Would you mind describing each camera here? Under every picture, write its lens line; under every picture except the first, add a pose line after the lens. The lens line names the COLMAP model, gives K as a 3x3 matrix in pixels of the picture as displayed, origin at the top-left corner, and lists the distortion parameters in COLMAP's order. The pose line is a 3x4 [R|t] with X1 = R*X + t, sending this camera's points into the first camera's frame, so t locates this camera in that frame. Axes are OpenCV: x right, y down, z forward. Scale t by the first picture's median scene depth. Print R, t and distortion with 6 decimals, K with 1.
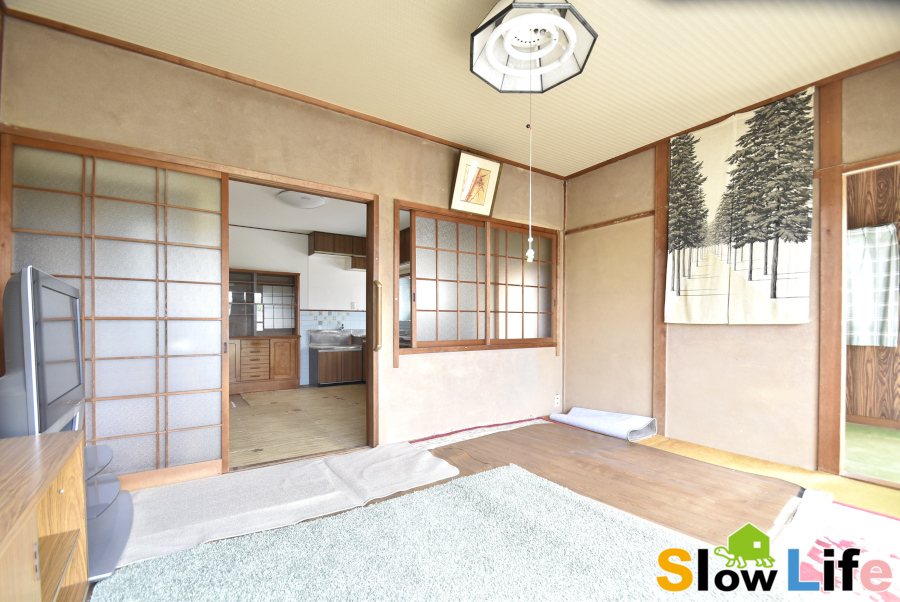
lens RADIAL K [[400.4, 0, 459.4], [0, 400.4, 323.4], [0, 0, 1]] dist [-0.003998, -0.001297]
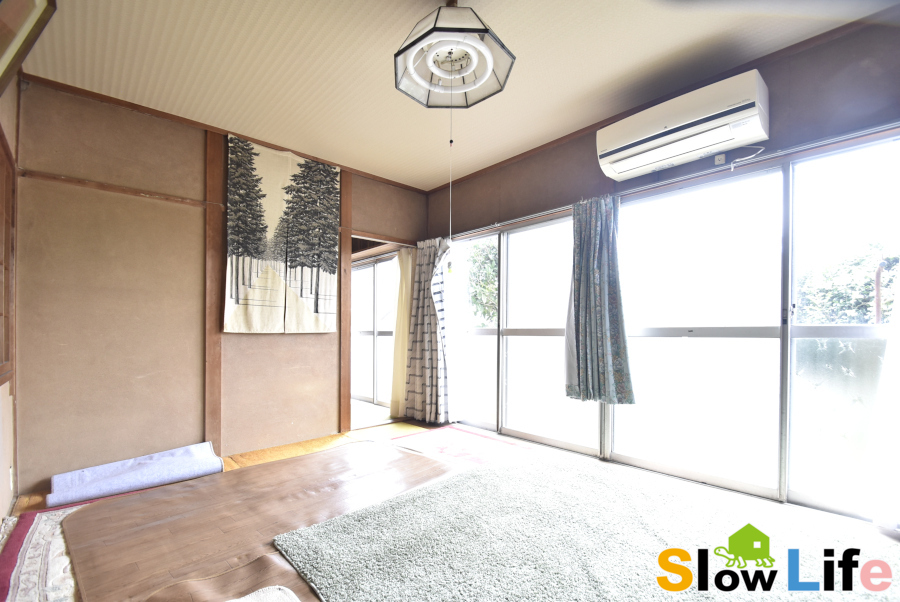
lens RADIAL K [[400.4, 0, 461.6], [0, 400.4, 331.4], [0, 0, 1]] dist [-0.003998, -0.001297]
pose [[-0.158362, -0.012039, 0.987308, -0.516122], [-0.002407, 0.999927, 0.011807, -0.017336], [-0.987378, -0.000507, -0.158380, 0.660411]]
